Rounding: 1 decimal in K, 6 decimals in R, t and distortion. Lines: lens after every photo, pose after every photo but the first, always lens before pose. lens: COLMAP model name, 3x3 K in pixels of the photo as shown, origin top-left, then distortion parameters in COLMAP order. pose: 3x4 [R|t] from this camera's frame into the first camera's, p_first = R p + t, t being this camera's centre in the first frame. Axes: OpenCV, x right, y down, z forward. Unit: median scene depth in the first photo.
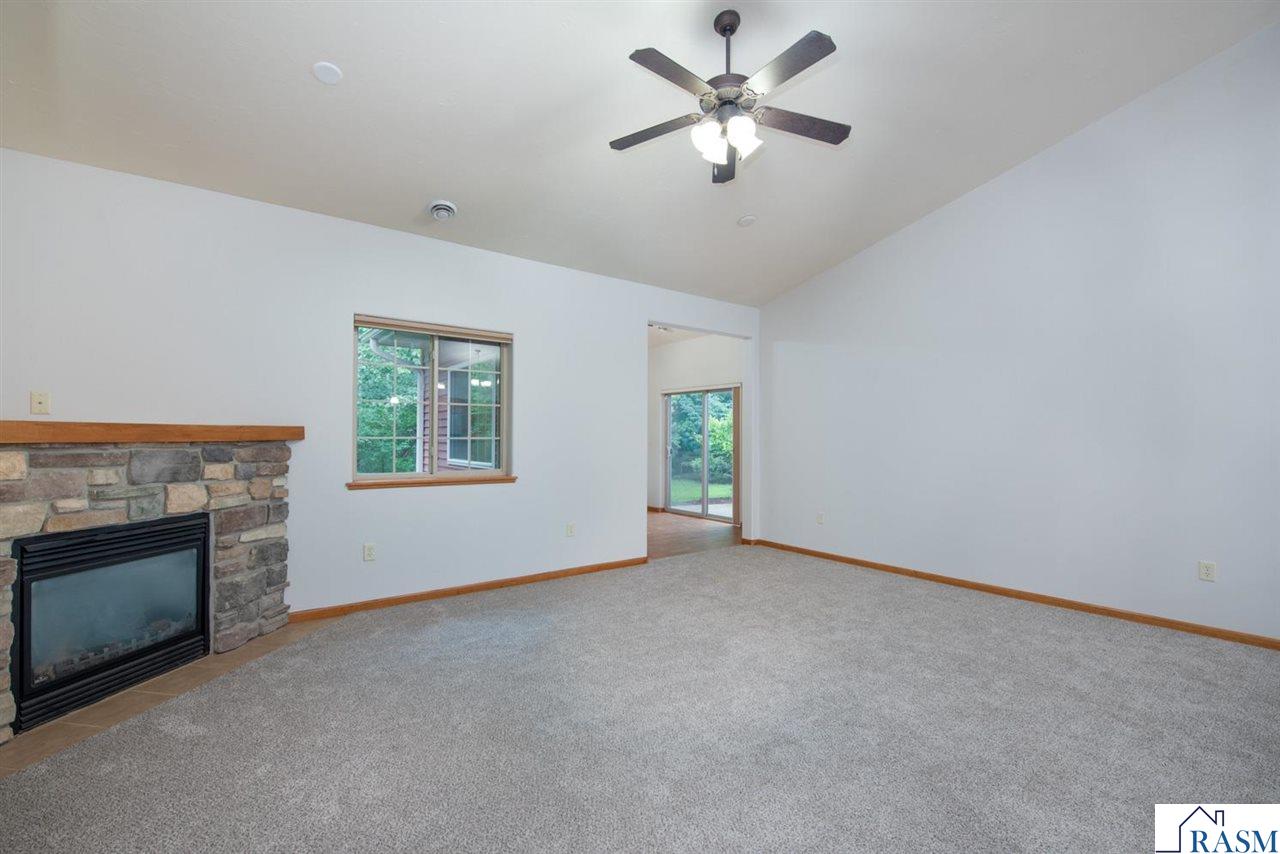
lens RADIAL K [[553.5, 0, 664.7], [0, 553.5, 431.2], [0, 0, 1]] dist [-0.009325, -0.000364]
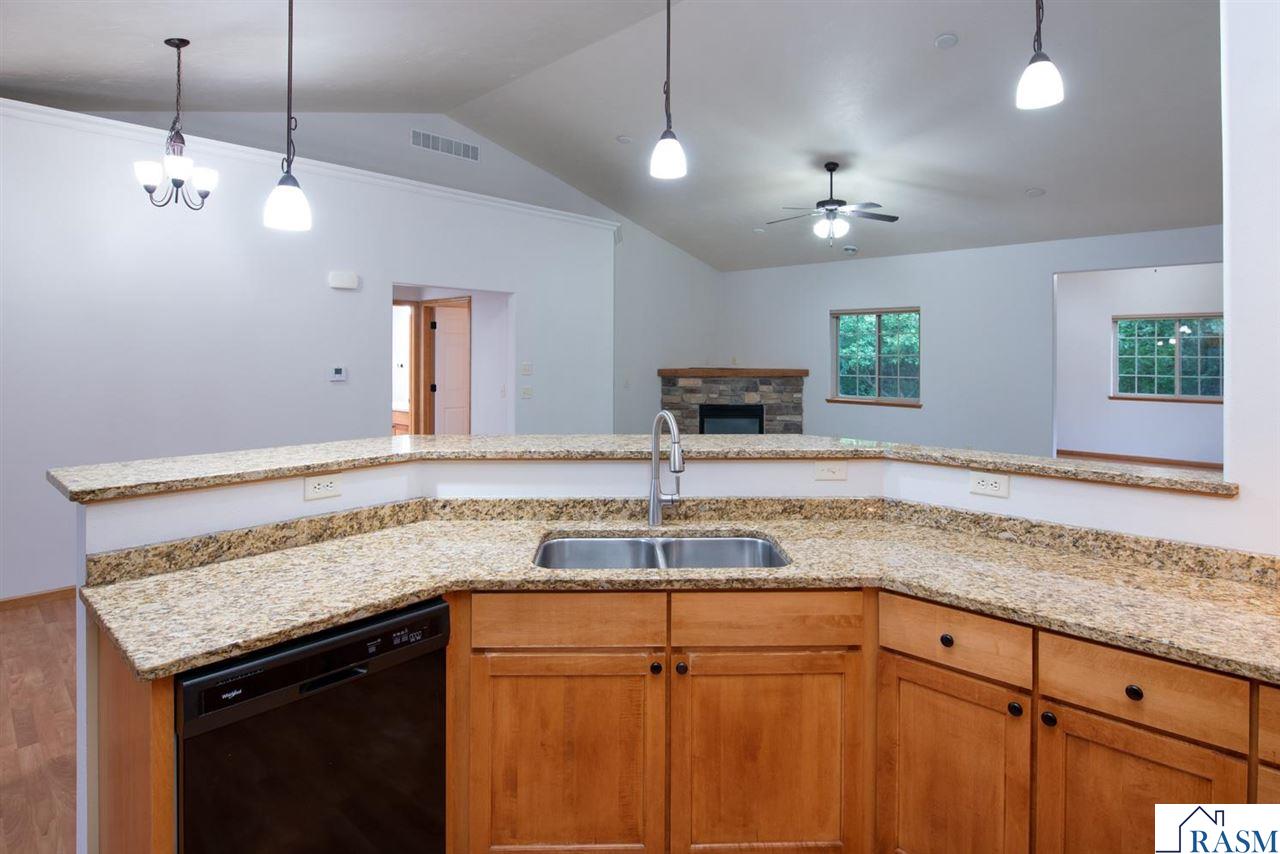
lens RADIAL K [[670.0, 0, 605.7], [0, 670.0, 346.4], [0, 0, 1]] dist [-0.012833, -0.000467]
pose [[0.118783, -0.016637, -0.992781, 2.009349], [0.007216, 0.999848, -0.015892, -0.070213], [0.992894, -0.005276, 0.118885, -0.052867]]
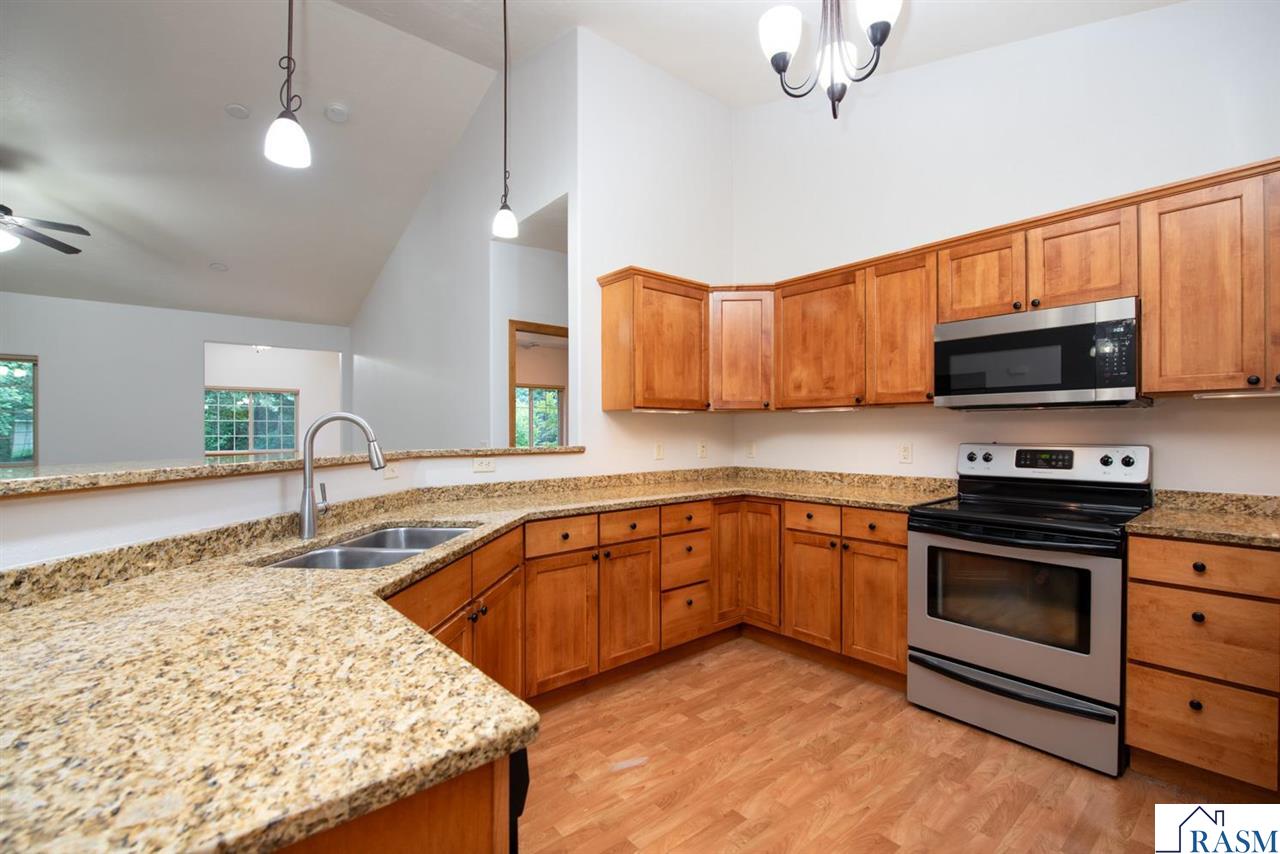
lens RADIAL K [[553.5, 0, 664.7], [0, 553.5, 431.2], [0, 0, 1]] dist [-0.009325, -0.000364]
pose [[0.998962, -0.011374, 0.044109, 1.624856], [0.010935, 0.999888, 0.010200, 0.003406], [-0.044220, -0.009707, 0.998975, -0.485136]]
